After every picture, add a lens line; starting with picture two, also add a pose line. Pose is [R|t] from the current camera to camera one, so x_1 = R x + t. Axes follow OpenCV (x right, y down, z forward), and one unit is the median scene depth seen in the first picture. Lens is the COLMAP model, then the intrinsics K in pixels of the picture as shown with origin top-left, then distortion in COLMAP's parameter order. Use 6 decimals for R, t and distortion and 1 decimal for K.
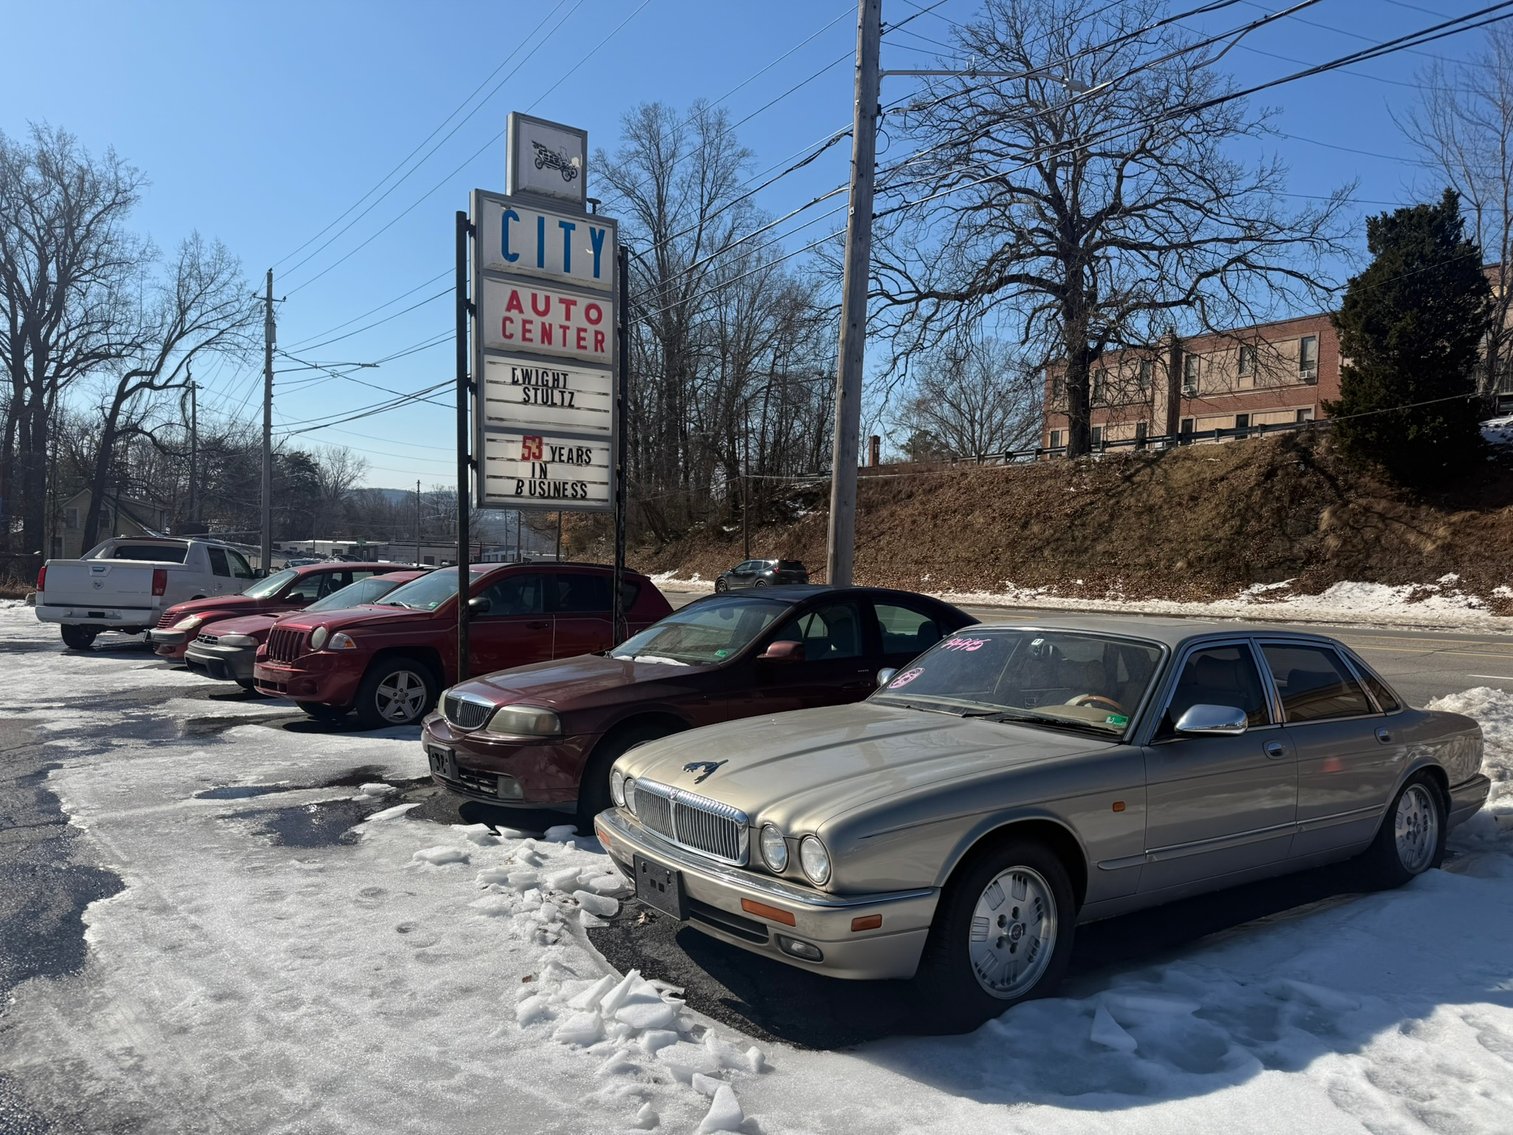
lens RADIAL K [[1156.0, 0, 762.6], [0, 1156.0, 609.6], [0, 0, 1]] dist [0.146382, -0.264467]
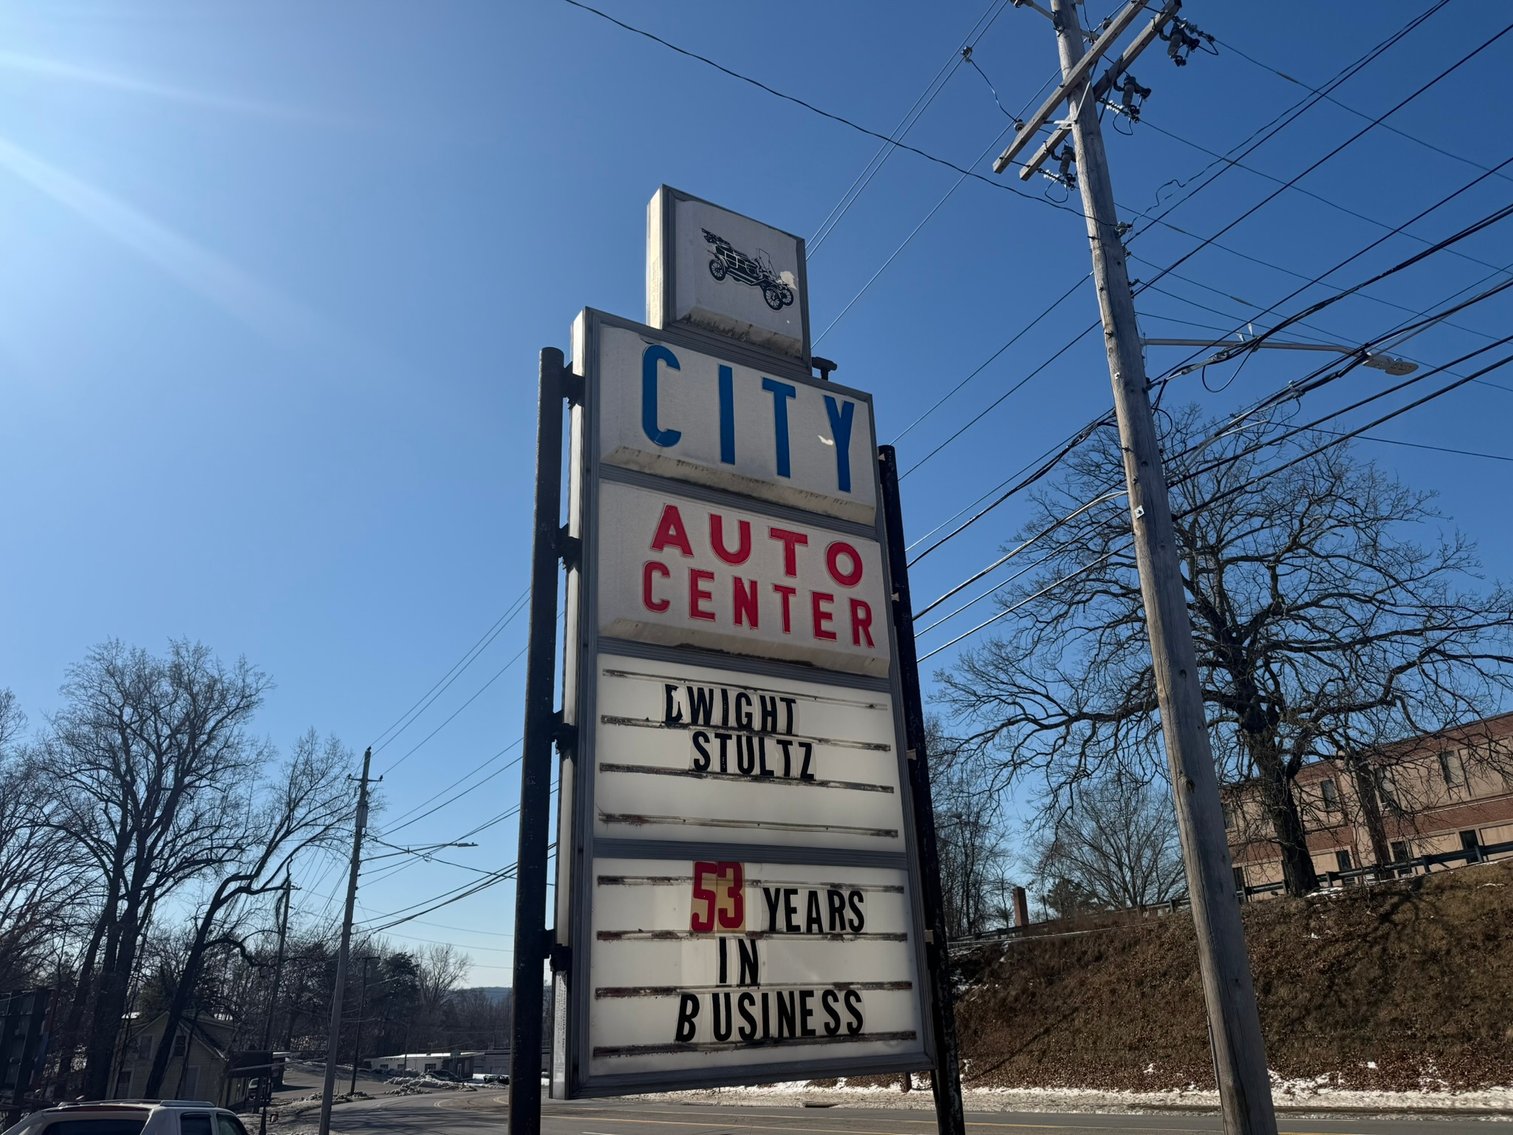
lens RADIAL K [[1182.1, 0, 755.0], [0, 1182.1, 501.1], [0, 0, 1]] dist [0.027852, -0.042510]
pose [[0.992817, -0.095222, -0.072442, -0.026535], [0.051479, 0.886531, -0.459796, -0.013555], [0.108004, 0.452764, 0.885065, 0.110215]]
